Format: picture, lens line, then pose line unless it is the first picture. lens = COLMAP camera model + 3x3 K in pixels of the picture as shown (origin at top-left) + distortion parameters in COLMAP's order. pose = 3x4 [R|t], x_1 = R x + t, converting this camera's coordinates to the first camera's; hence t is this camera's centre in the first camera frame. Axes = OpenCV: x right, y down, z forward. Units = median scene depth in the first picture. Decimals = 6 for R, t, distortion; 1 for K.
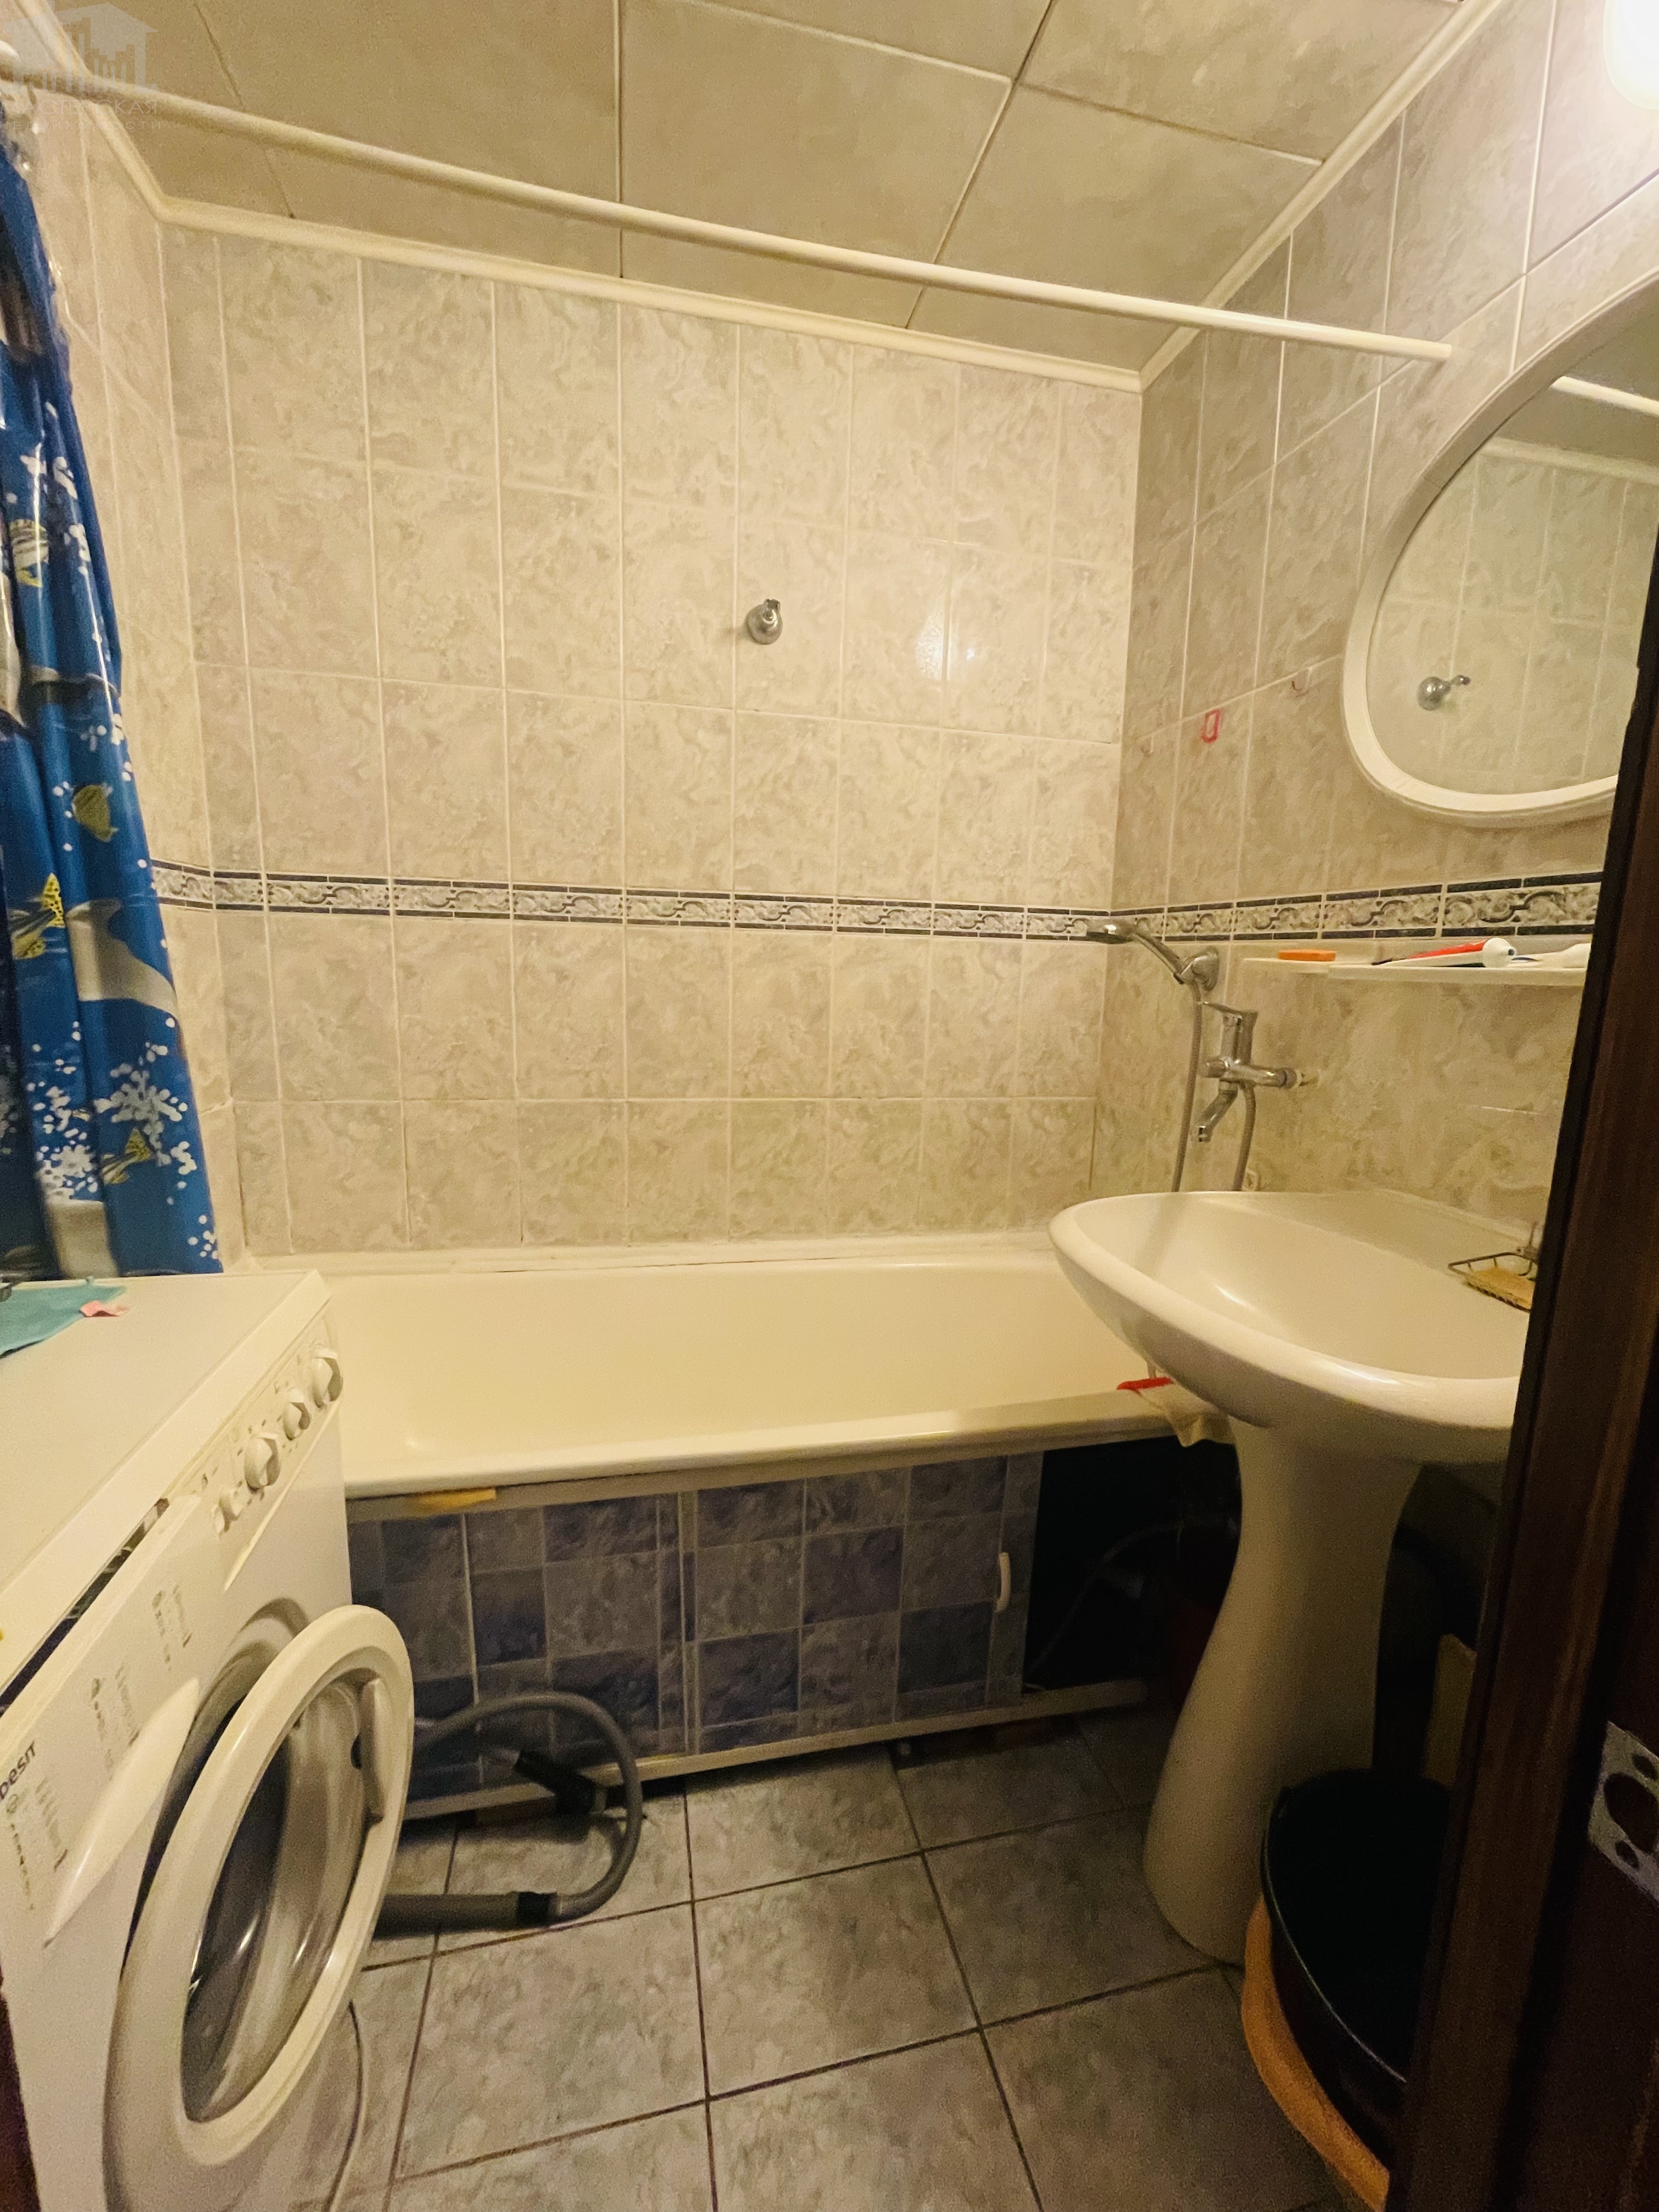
lens RADIAL K [[892.4, 0, 833.9], [0, 892.4, 1108.3], [0, 0, 1]] dist [-0.004045, -0.000184]
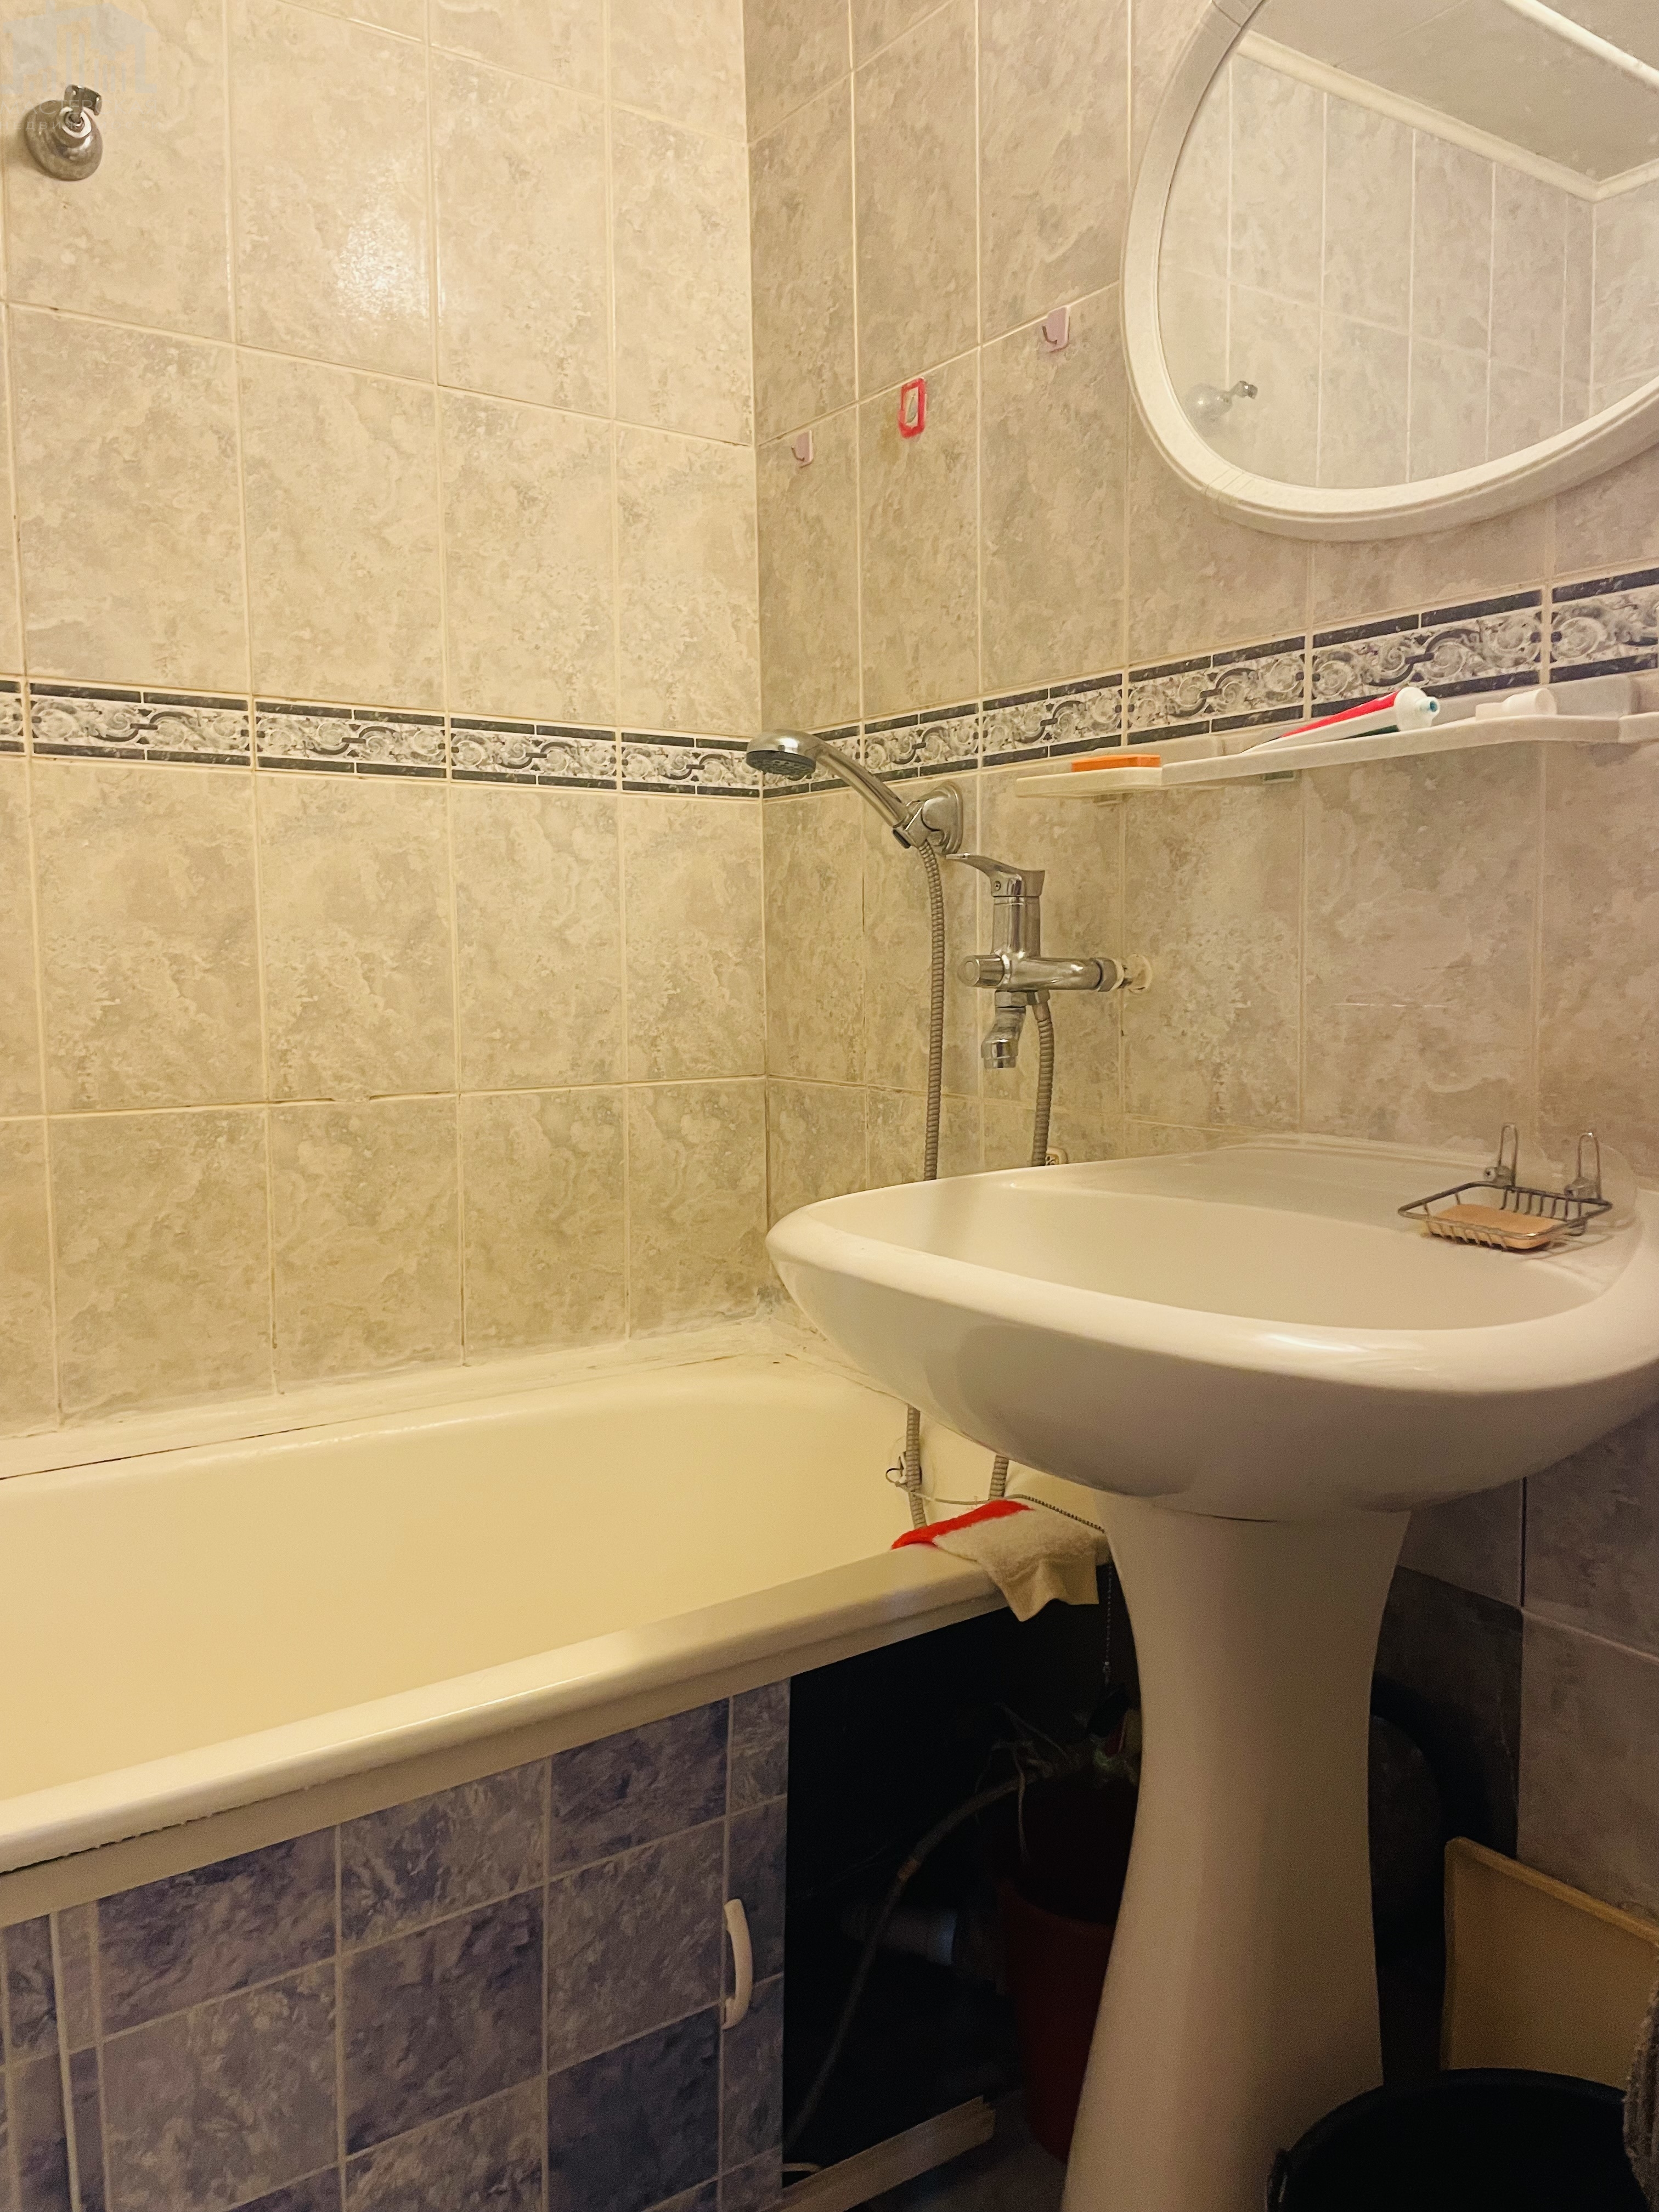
lens RADIAL K [[1661.6, 0, 814.3], [0, 1661.6, 1108.0], [0, 0, 1]] dist [0.087226, -0.112330]
pose [[0.927644, -0.069979, 0.366851, -0.073456], [0.096499, 0.993844, -0.054432, 0.081284], [-0.360784, 0.085894, 0.928686, 0.030913]]
